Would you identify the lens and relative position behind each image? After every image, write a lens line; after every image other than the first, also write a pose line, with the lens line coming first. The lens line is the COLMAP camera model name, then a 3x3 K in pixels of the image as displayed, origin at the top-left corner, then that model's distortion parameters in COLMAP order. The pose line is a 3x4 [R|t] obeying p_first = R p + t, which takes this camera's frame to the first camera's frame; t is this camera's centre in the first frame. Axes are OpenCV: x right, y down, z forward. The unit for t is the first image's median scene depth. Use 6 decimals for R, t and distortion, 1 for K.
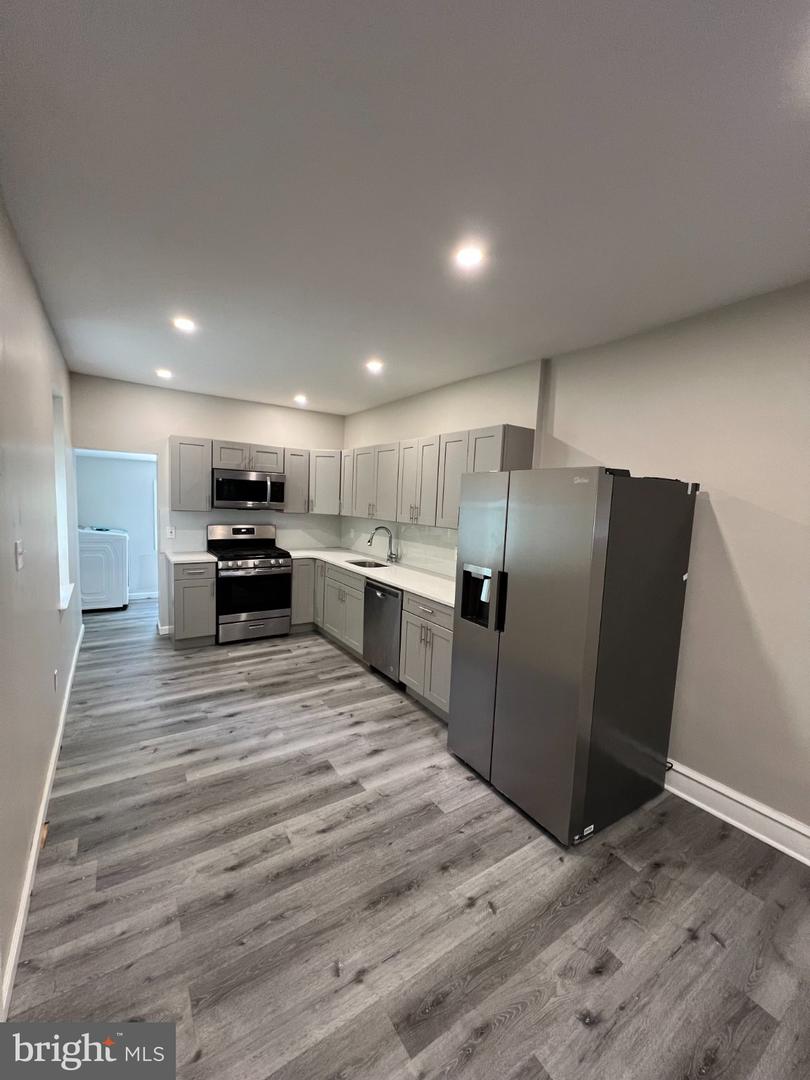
lens RADIAL K [[435.6, 0, 405.0], [0, 435.6, 540.0], [0, 0, 1]] dist [-0.002068, -0.000322]
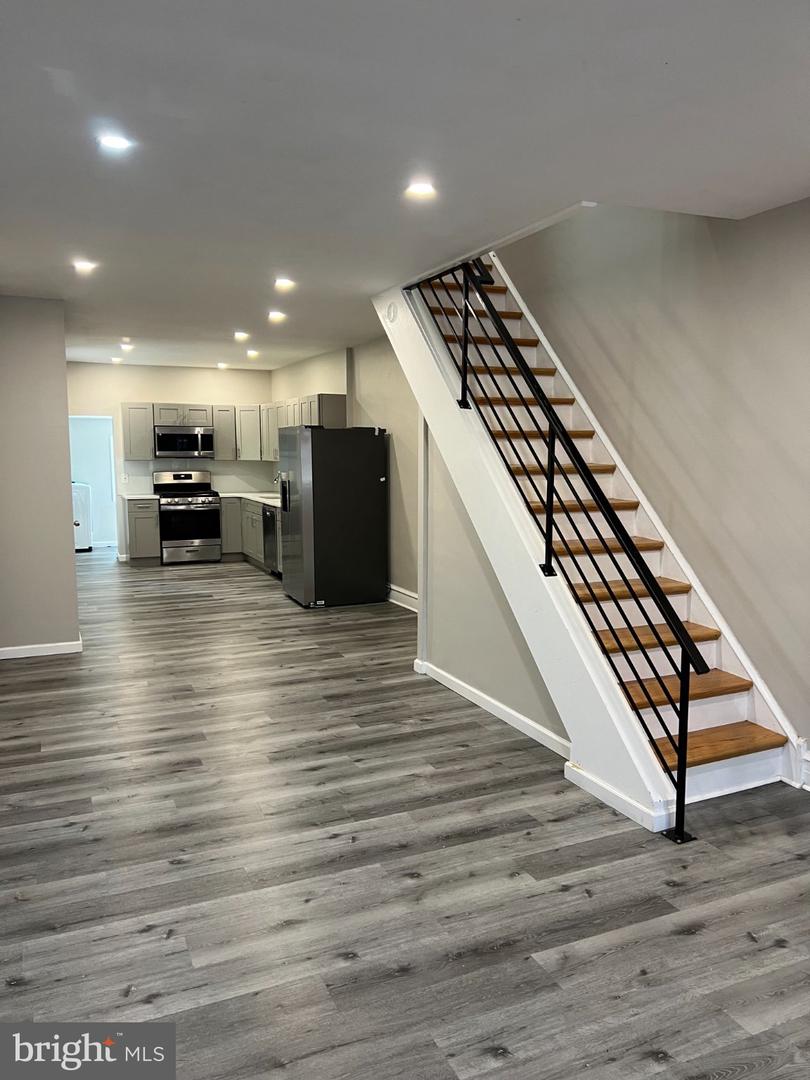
lens RADIAL K [[819.8, 0, 433.2], [0, 819.8, 535.4], [0, 0, 1]] dist [0.036722, -0.041592]
pose [[0.988822, -0.025989, -0.146818, 0.680975], [0.027668, 0.999573, 0.009405, 0.148890], [0.146511, -0.013362, 0.989119, -1.213263]]
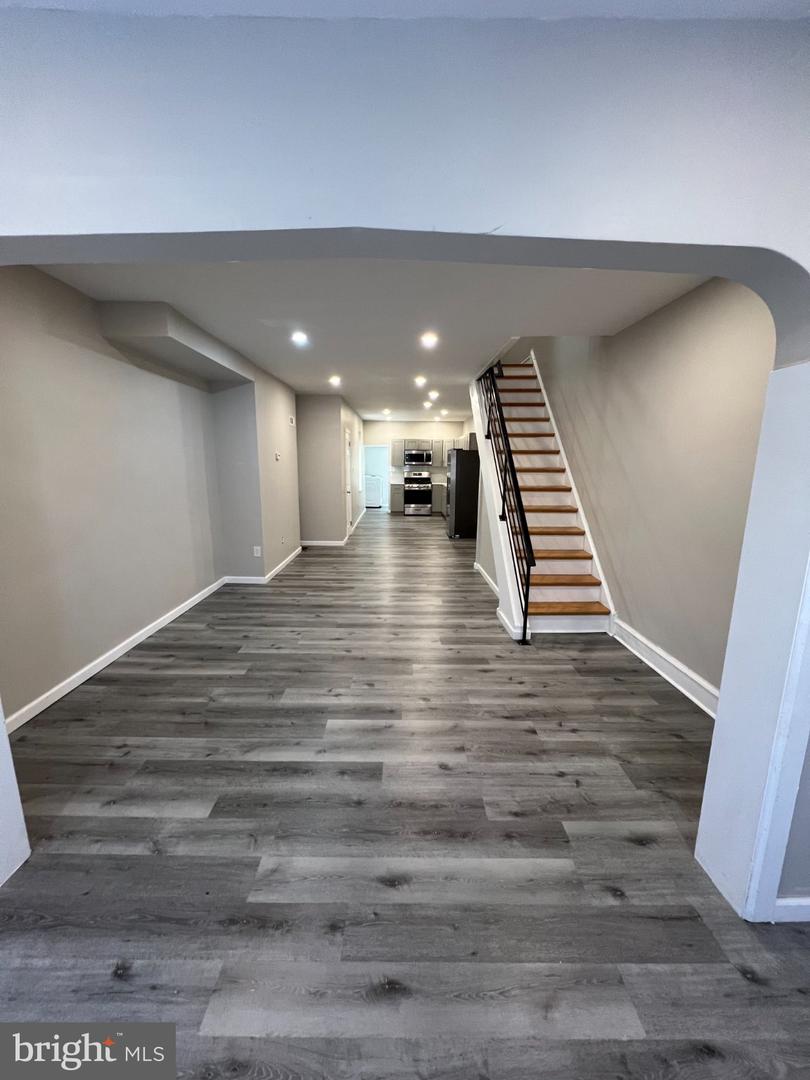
lens RADIAL K [[435.6, 0, 405.0], [0, 435.6, 540.0], [0, 0, 1]] dist [-0.002068, -0.000322]
pose [[0.844720, 0.060944, -0.531727, 0.990224], [-0.022800, 0.996692, 0.078014, 0.175239], [0.534723, -0.053776, 0.843315, -1.256539]]
